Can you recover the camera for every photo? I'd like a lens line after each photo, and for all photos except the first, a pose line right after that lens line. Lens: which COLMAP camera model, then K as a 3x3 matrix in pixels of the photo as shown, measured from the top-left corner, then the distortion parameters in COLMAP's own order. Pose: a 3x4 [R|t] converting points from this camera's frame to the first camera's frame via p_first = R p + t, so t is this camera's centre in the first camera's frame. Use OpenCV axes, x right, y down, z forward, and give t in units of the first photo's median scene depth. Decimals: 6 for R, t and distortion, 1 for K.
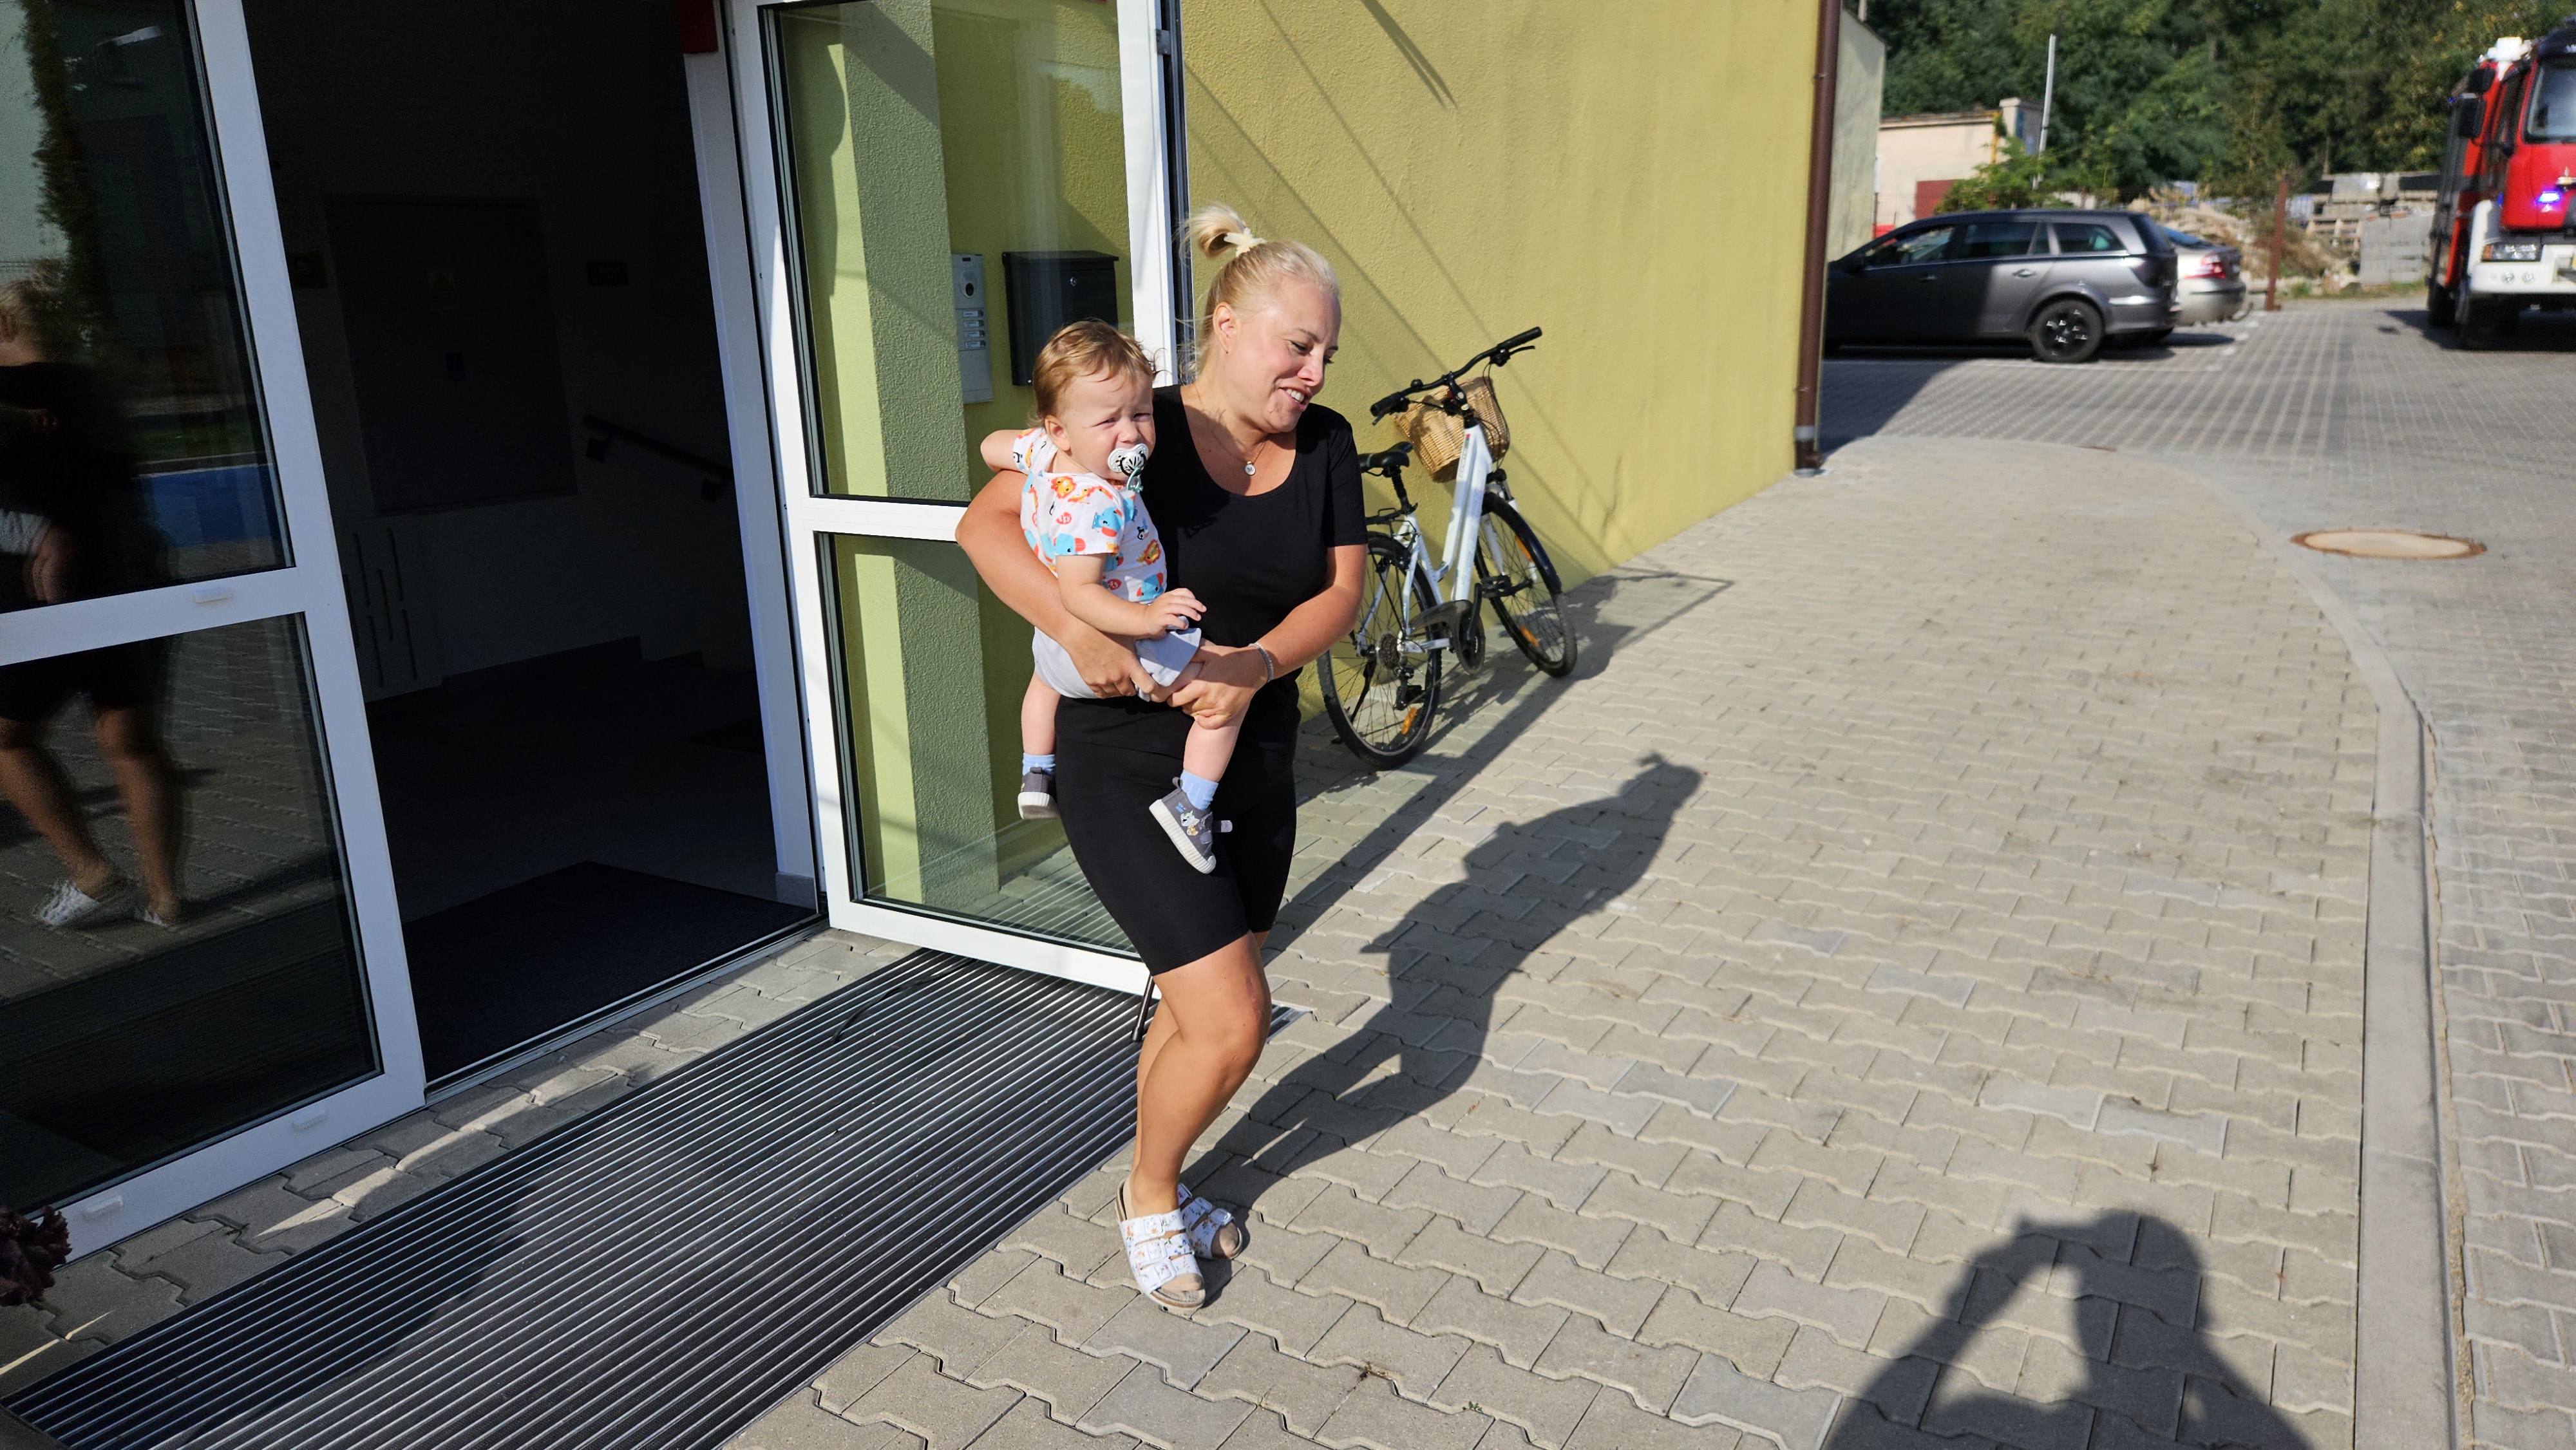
lens RADIAL K [[1668.1, 0, 1289.7], [0, 1668.1, 668.1], [0, 0, 1]] dist [0.060423, -0.000339]
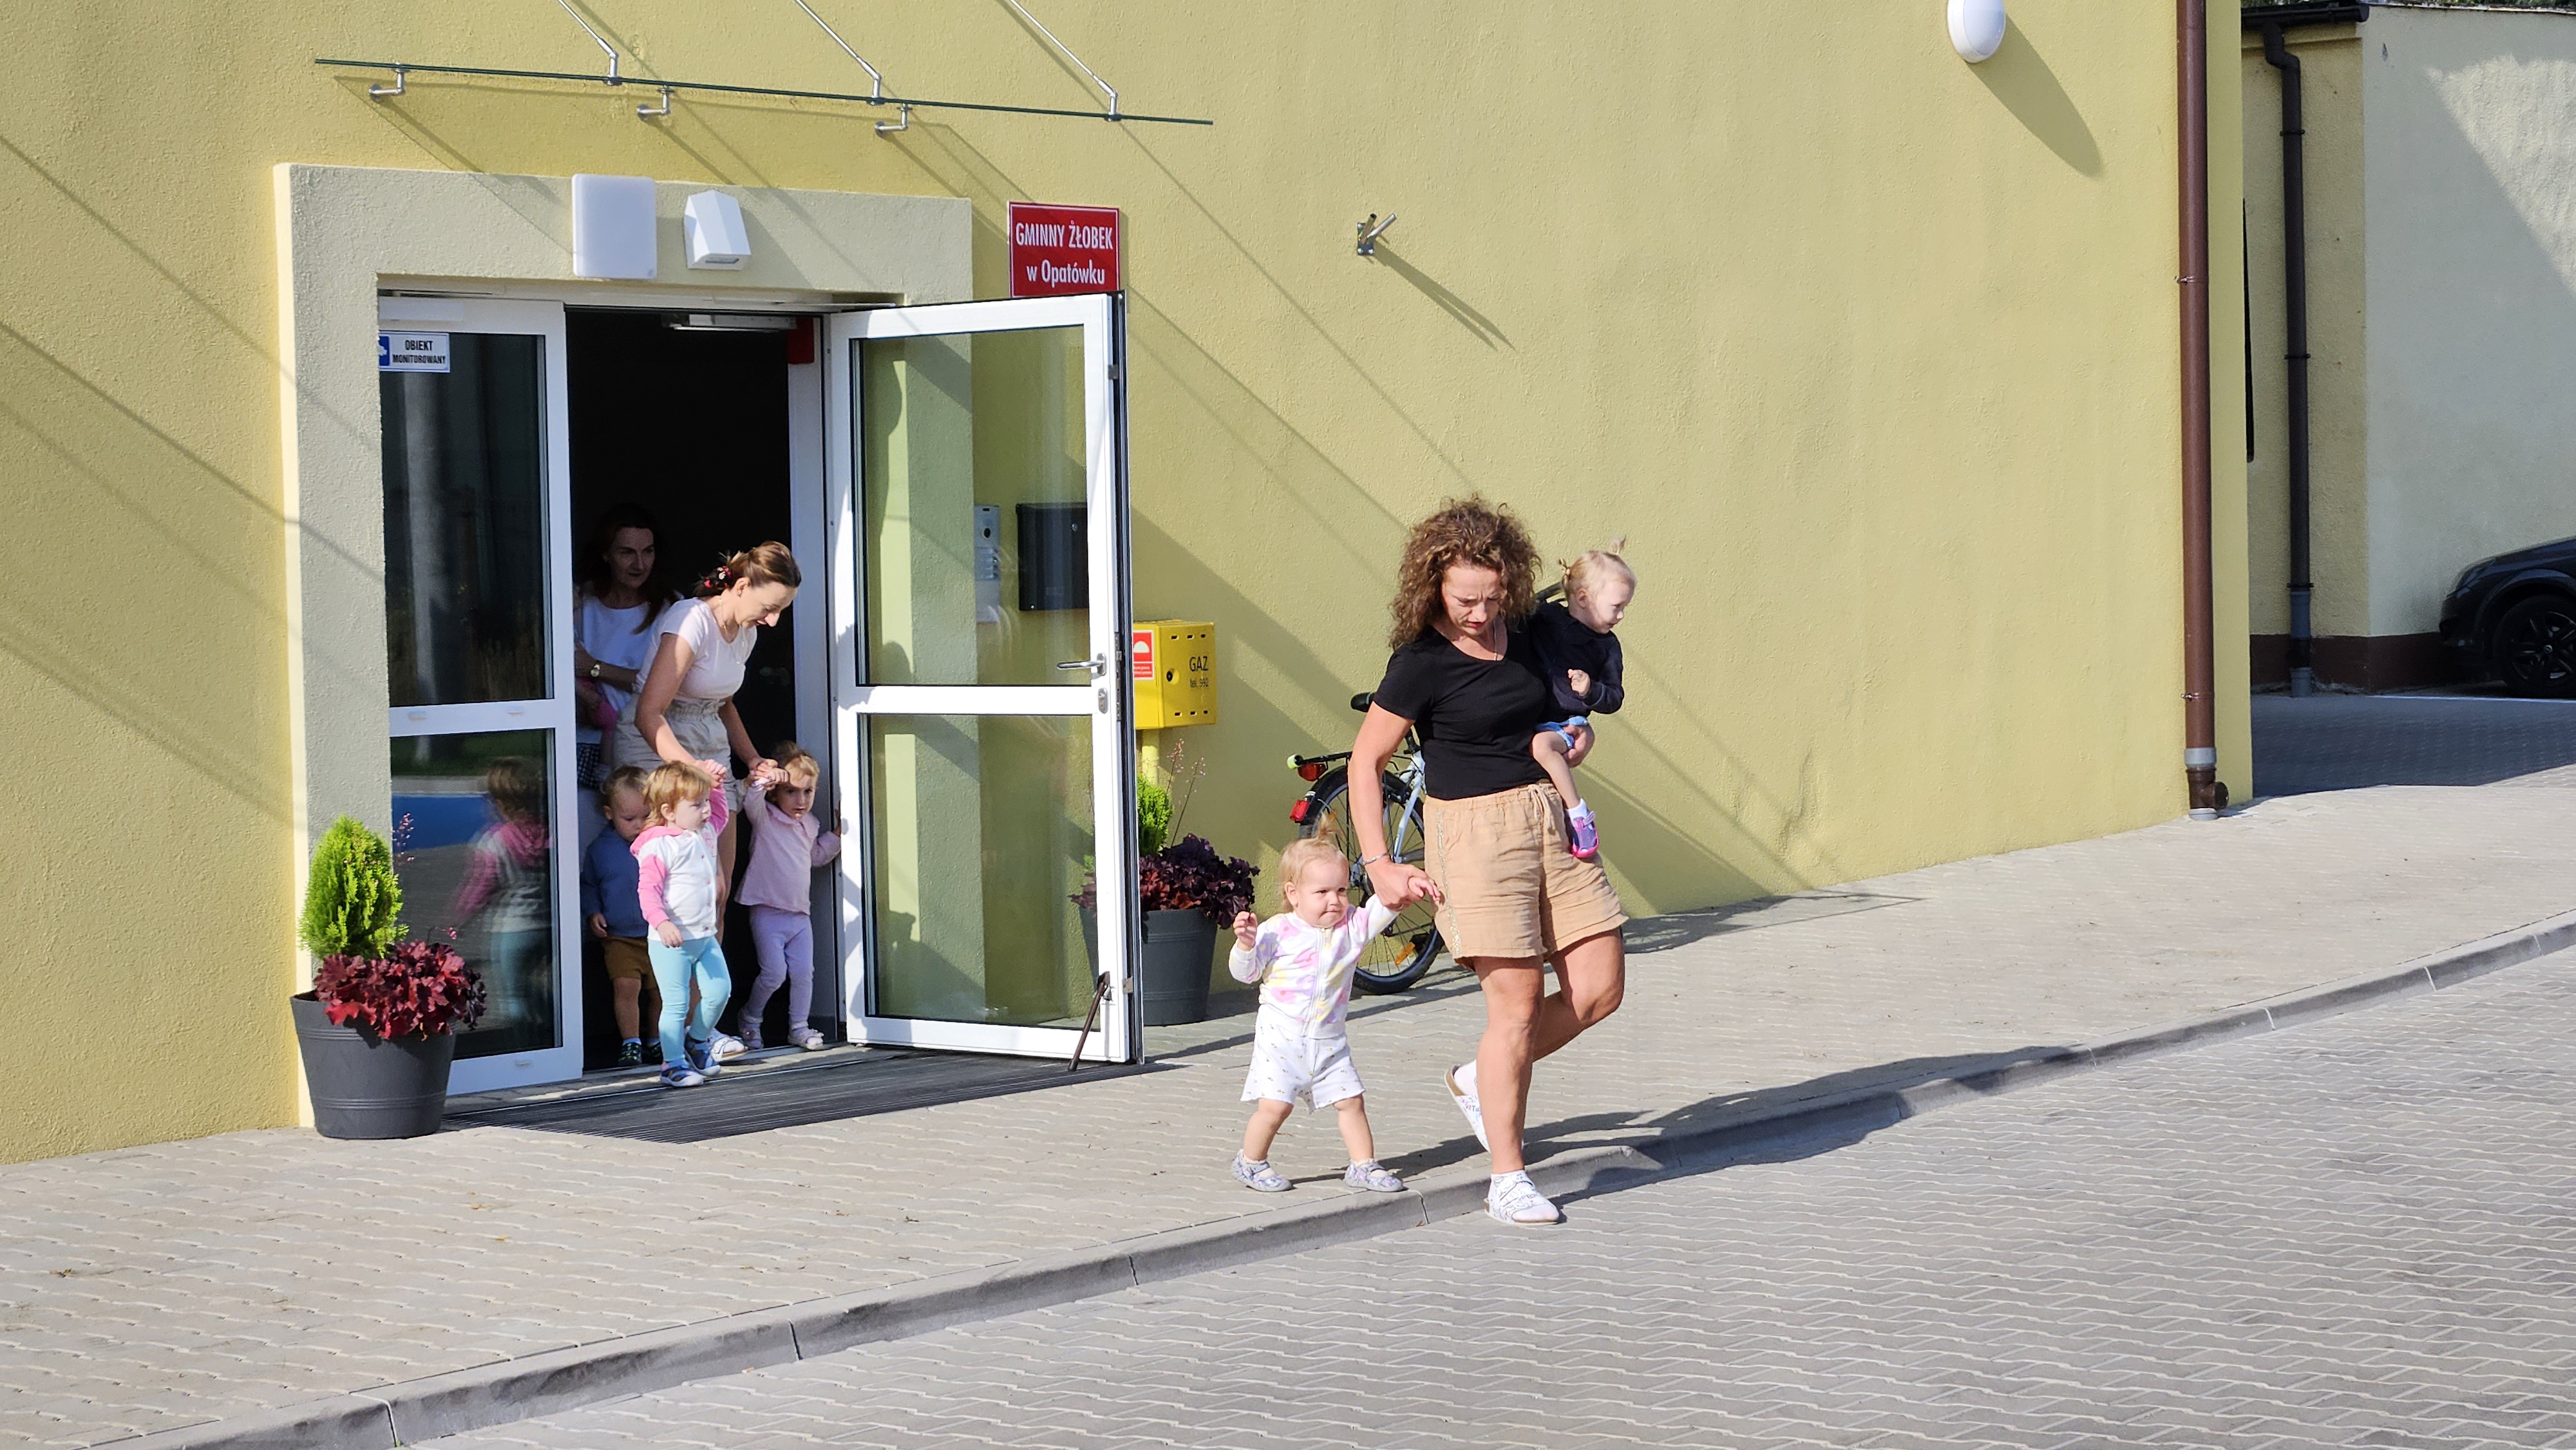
lens RADIAL K [[5249.8, 0, 1288.0], [0, 5249.8, 725.0], [0, 0, 1]] dist [-0.006592, -0.016654]
pose [[0.985500, 0.017070, -0.168815, 0.716711], [-0.049561, 0.980497, -0.190183, 0.670933], [0.162276, 0.195792, 0.967126, -2.816826]]
